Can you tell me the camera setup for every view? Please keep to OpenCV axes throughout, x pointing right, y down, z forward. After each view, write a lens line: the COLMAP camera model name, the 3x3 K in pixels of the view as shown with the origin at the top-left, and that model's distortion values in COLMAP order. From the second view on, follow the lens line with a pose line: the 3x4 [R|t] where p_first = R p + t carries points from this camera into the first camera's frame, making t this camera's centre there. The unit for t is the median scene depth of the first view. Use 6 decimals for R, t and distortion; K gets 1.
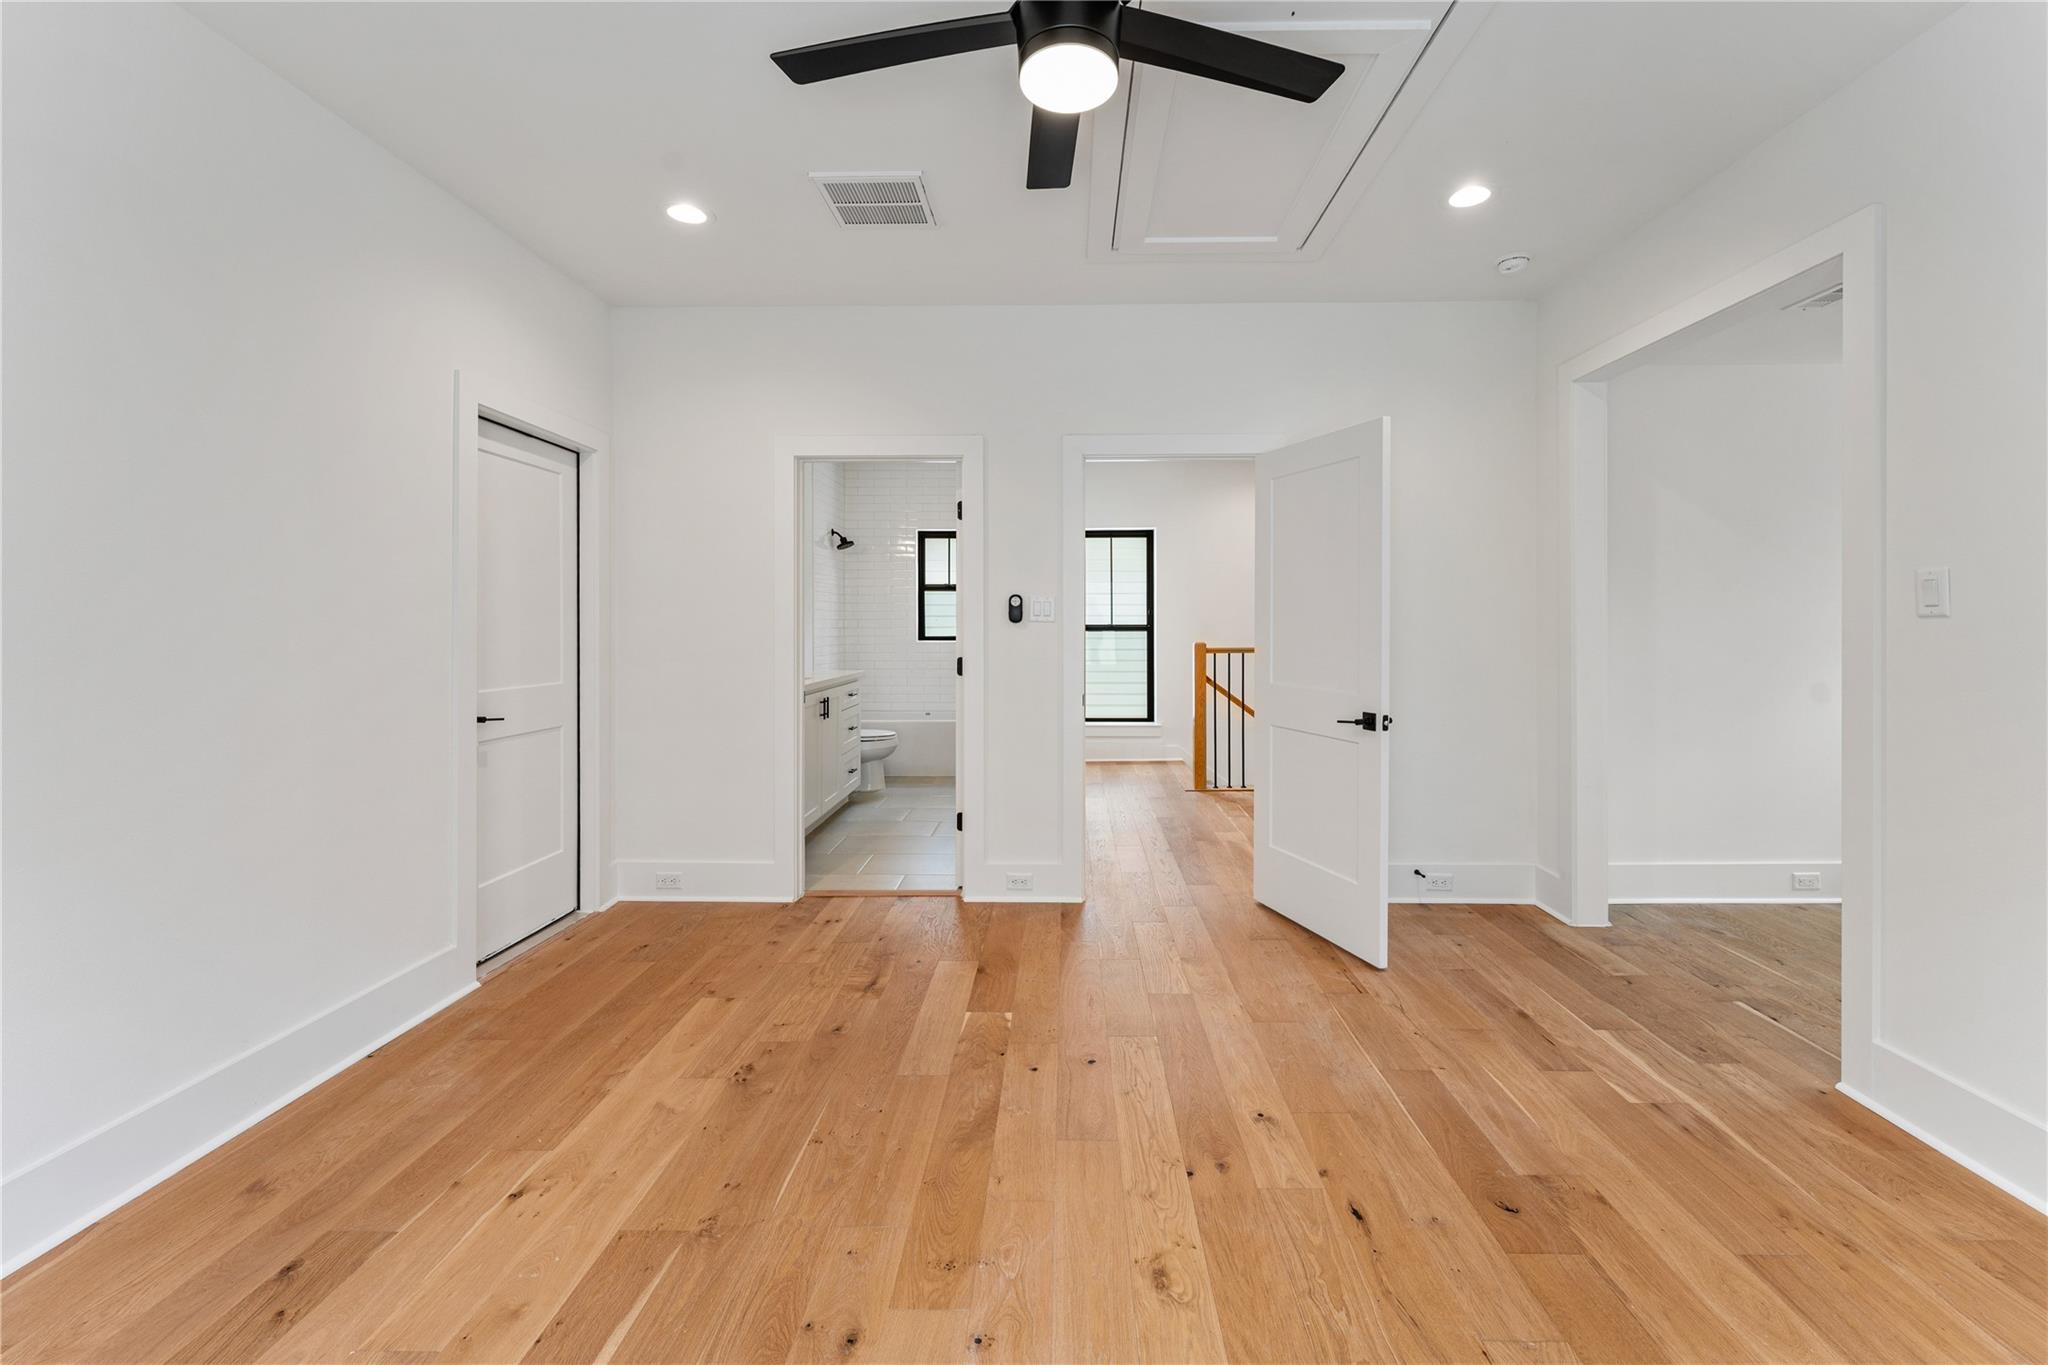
lens RADIAL K [[835.9, 0, 1058.6], [0, 835.9, 619.6], [0, 0, 1]] dist [0.001519, -0.000205]
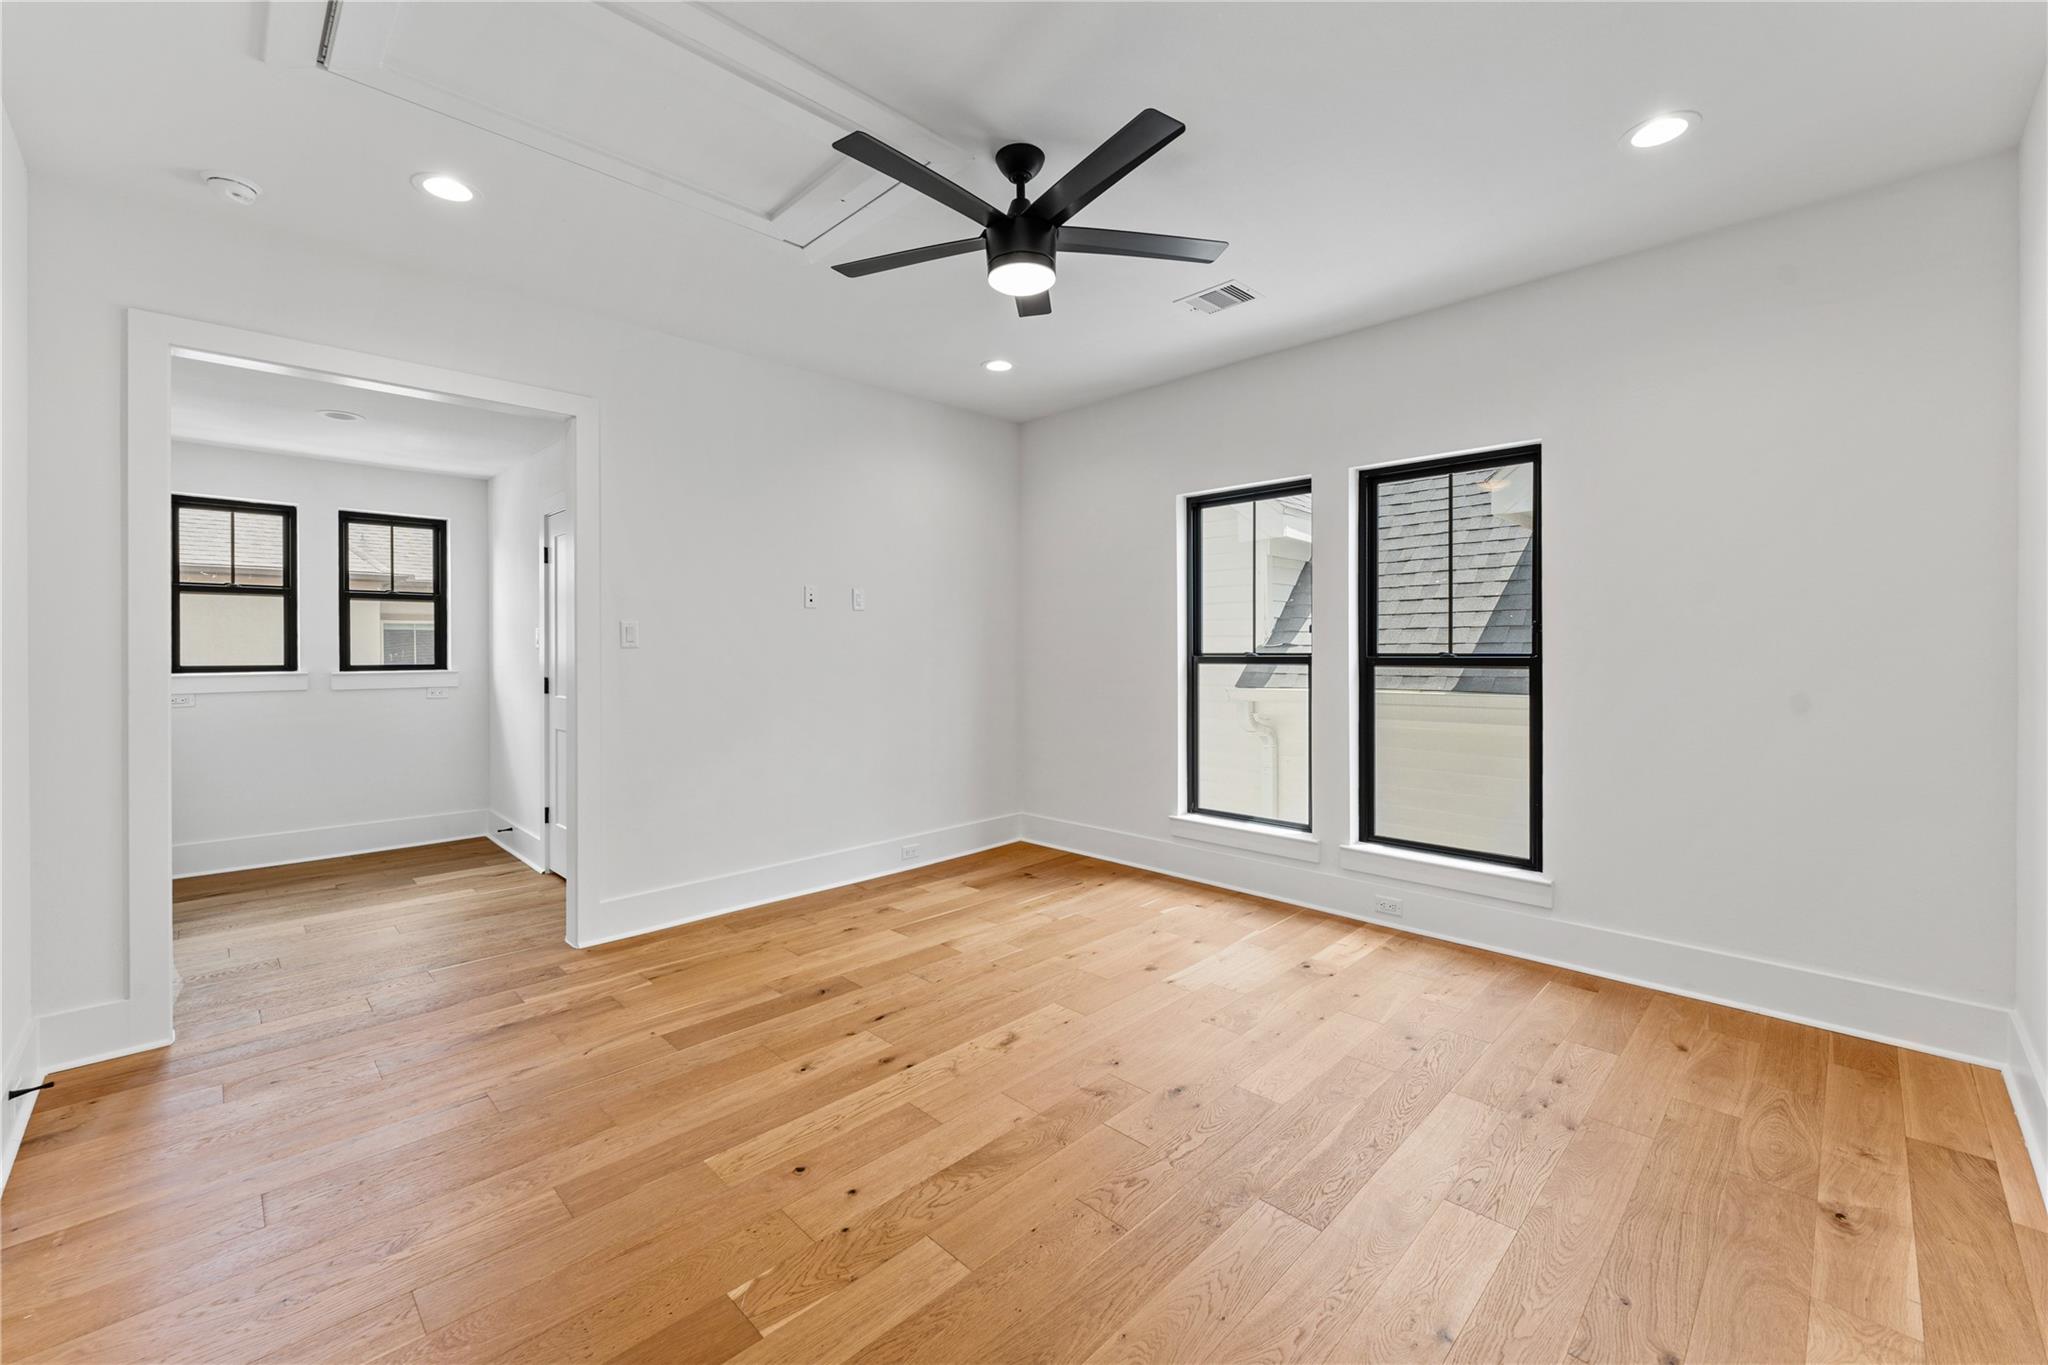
lens RADIAL K [[835.9, 0, 1022.5], [0, 835.9, 664.3], [0, 0, 1]] dist [0.001519, -0.000205]
pose [[-0.715081, -0.006910, 0.699007, -0.267801], [0.000869, 0.999942, 0.010775, 0.004346], [-0.699041, 0.008312, -0.715034, 0.547143]]
